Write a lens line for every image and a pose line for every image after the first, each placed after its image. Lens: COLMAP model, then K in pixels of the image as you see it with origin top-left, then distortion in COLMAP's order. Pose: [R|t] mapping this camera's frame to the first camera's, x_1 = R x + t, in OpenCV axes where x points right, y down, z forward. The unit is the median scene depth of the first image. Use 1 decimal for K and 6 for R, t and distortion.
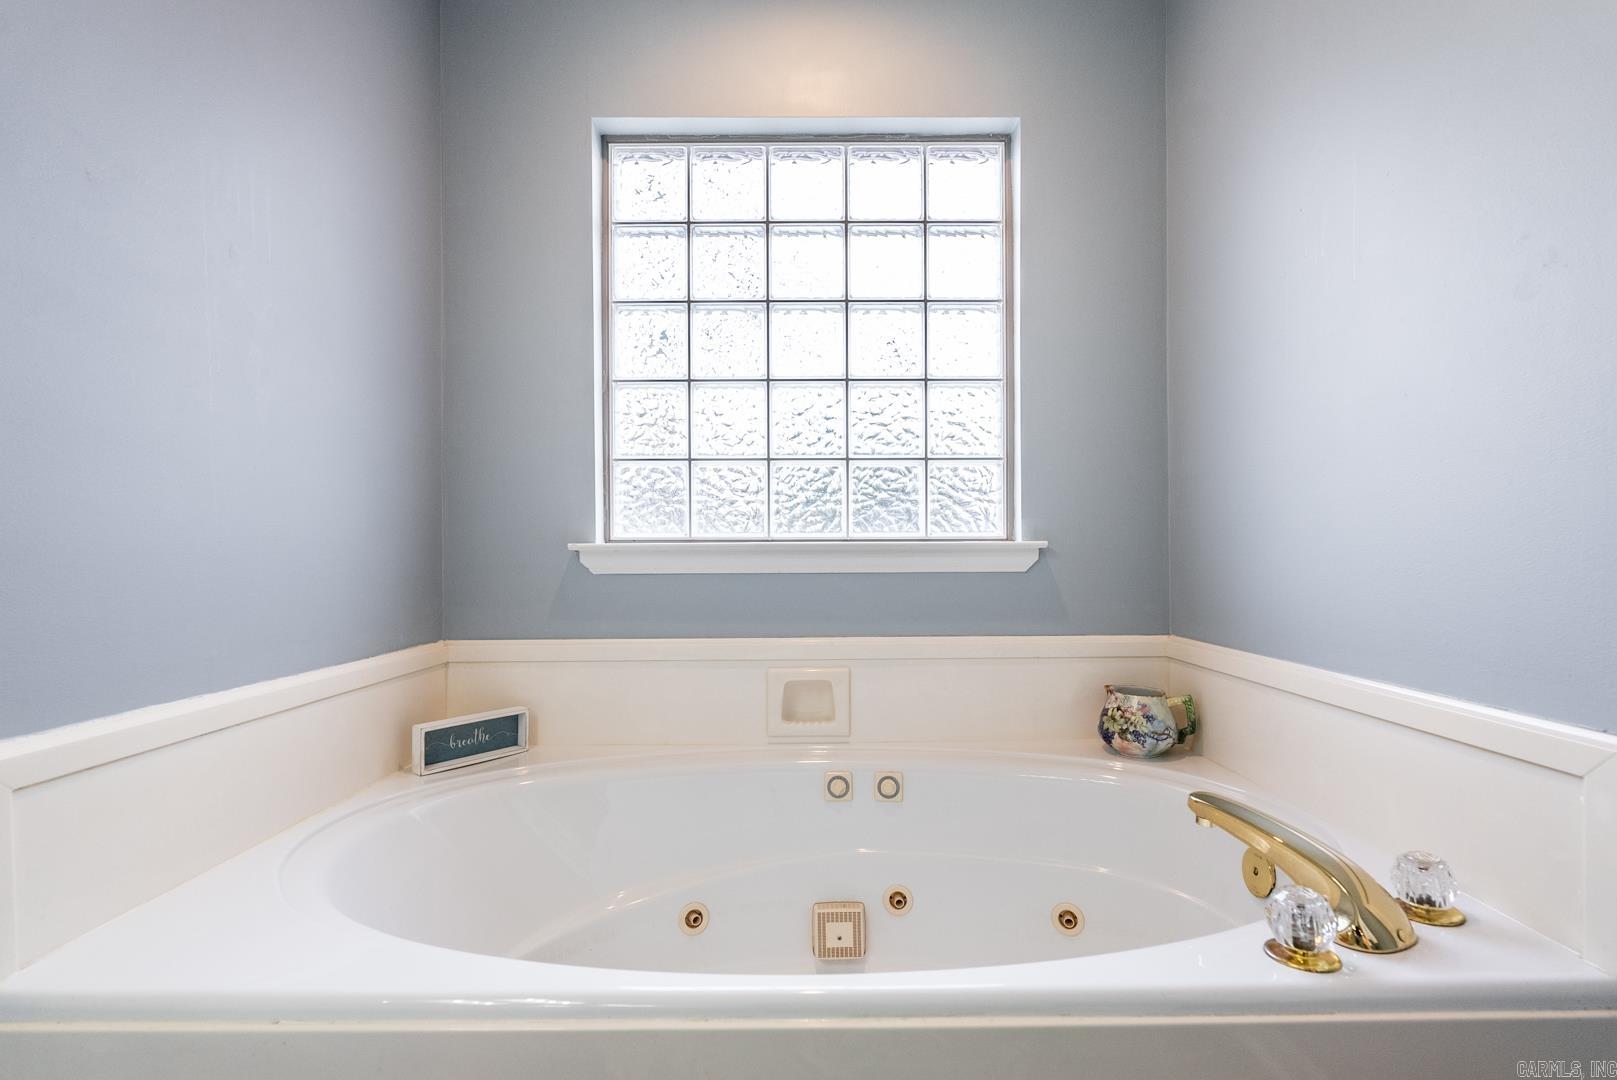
lens RADIAL K [[718.9, 0, 816.8], [0, 718.9, 539.9], [0, 0, 1]] dist [-0.007618, 0.000270]
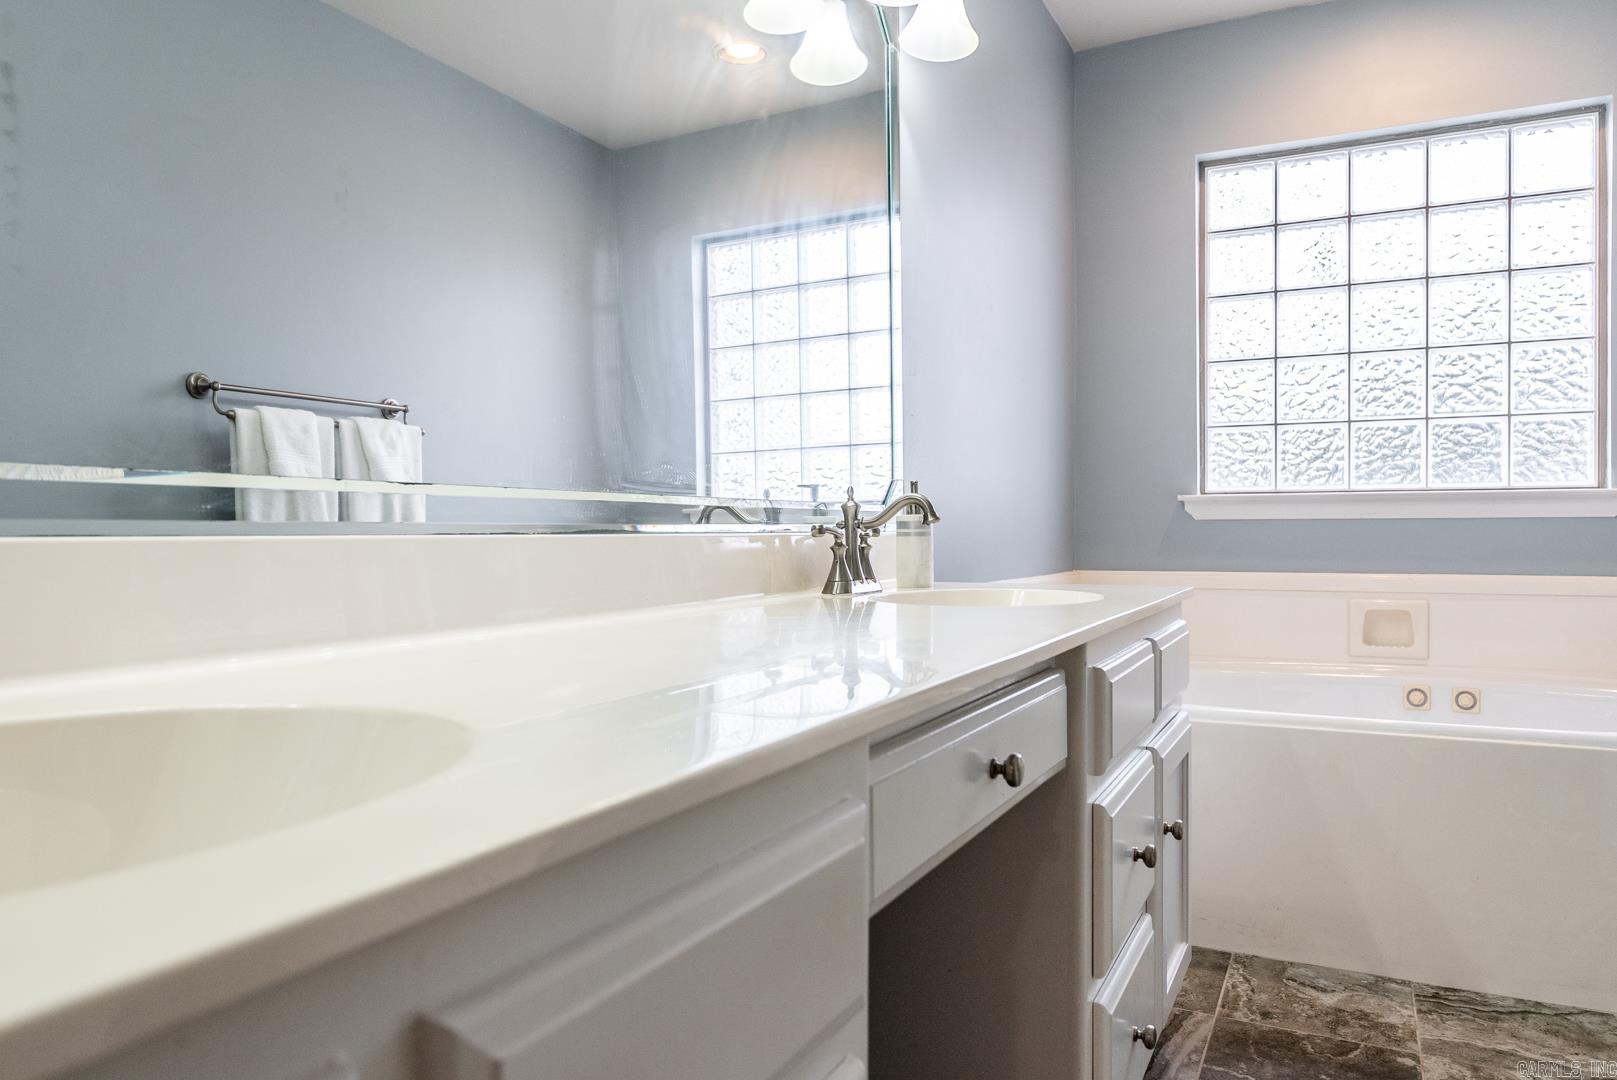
lens RADIAL K [[1099.2, 0, 813.3], [0, 1099.2, 537.8], [0, 0, 1]] dist [-0.006847, 0.004251]
pose [[0.896875, 0.005285, -0.442252, -0.058417], [0.004576, 0.999764, 0.021228, 0.034139], [0.442260, -0.021063, 0.896640, -0.968641]]
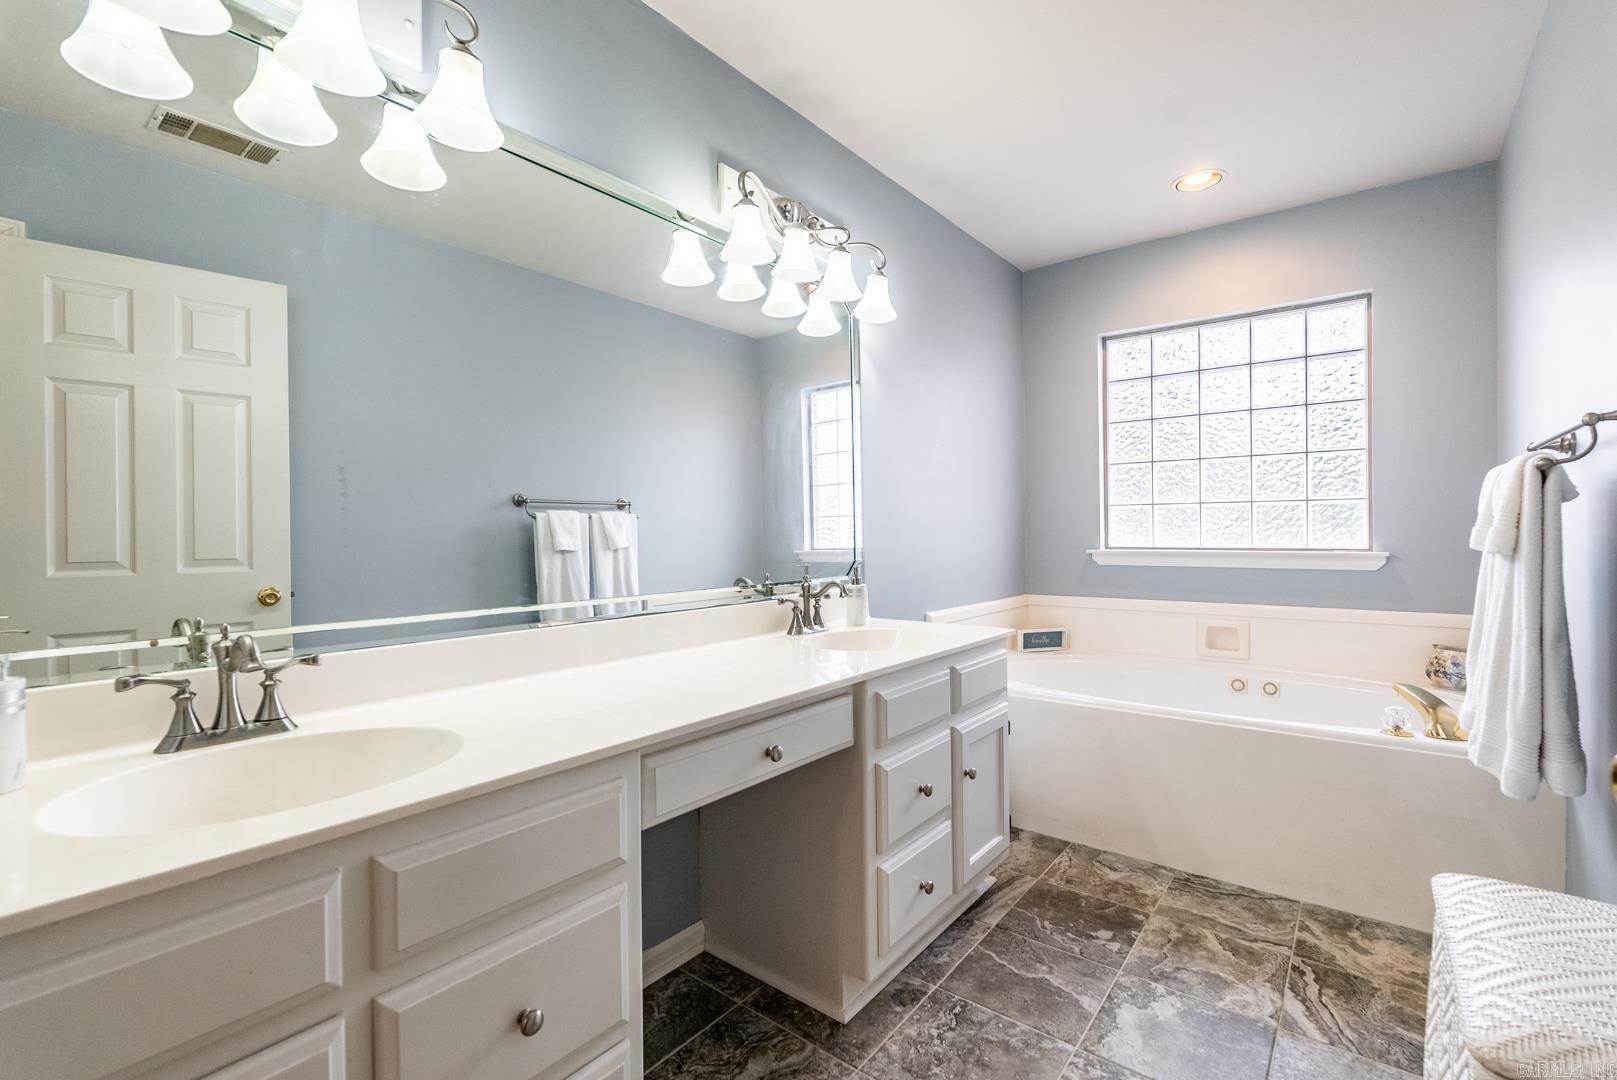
lens RADIAL K [[718.9, 0, 811.6], [0, 718.9, 541.9], [0, 0, 1]] dist [-0.007618, 0.000270]
pose [[0.786663, 0.007550, -0.617337, 0.273320], [0.012538, 0.999524, 0.028200, -0.077654], [0.617255, -0.029924, 0.786194, -0.995243]]
